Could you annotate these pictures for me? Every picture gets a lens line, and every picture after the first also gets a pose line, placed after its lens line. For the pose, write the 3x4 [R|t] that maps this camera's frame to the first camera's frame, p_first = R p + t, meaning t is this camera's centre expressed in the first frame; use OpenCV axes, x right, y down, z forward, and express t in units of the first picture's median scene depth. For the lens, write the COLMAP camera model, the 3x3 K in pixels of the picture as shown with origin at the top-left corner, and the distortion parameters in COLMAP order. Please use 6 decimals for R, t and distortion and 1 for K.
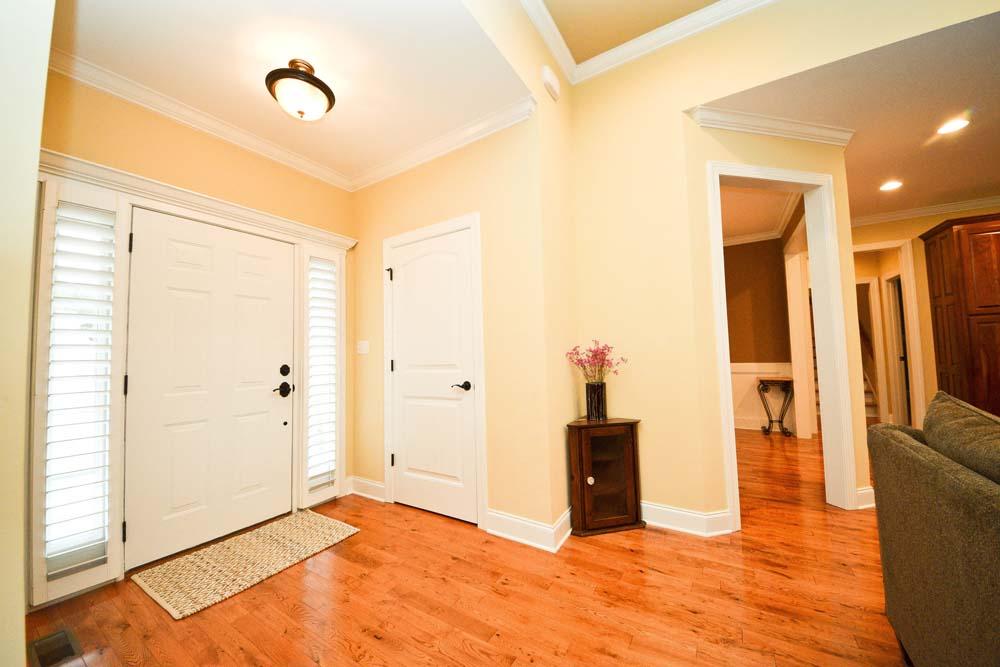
lens RADIAL K [[358.1, 0, 501.2], [0, 358.1, 335.0], [0, 0, 1]] dist [0.031891, -0.020393]
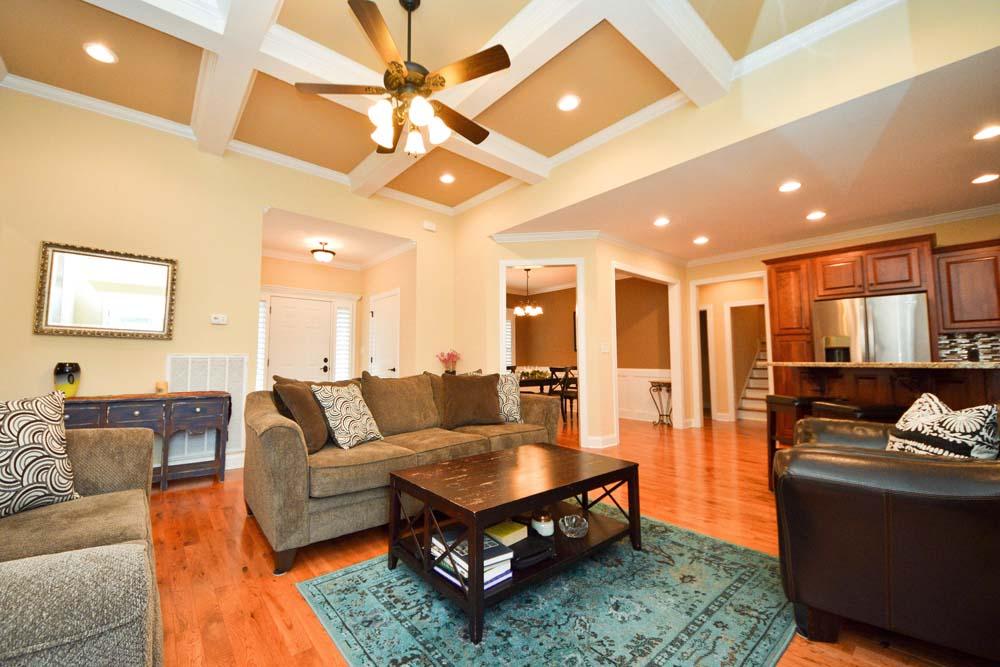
lens RADIAL K [[390.7, 0, 465.3], [0, 390.7, 334.8], [0, 0, 1]] dist [-0.020184, -0.000333]
pose [[0.943766, 0.006862, -0.330543, 0.647144], [-0.011550, 0.999859, -0.012219, -0.024458], [0.330412, 0.015350, 0.943712, -0.629073]]
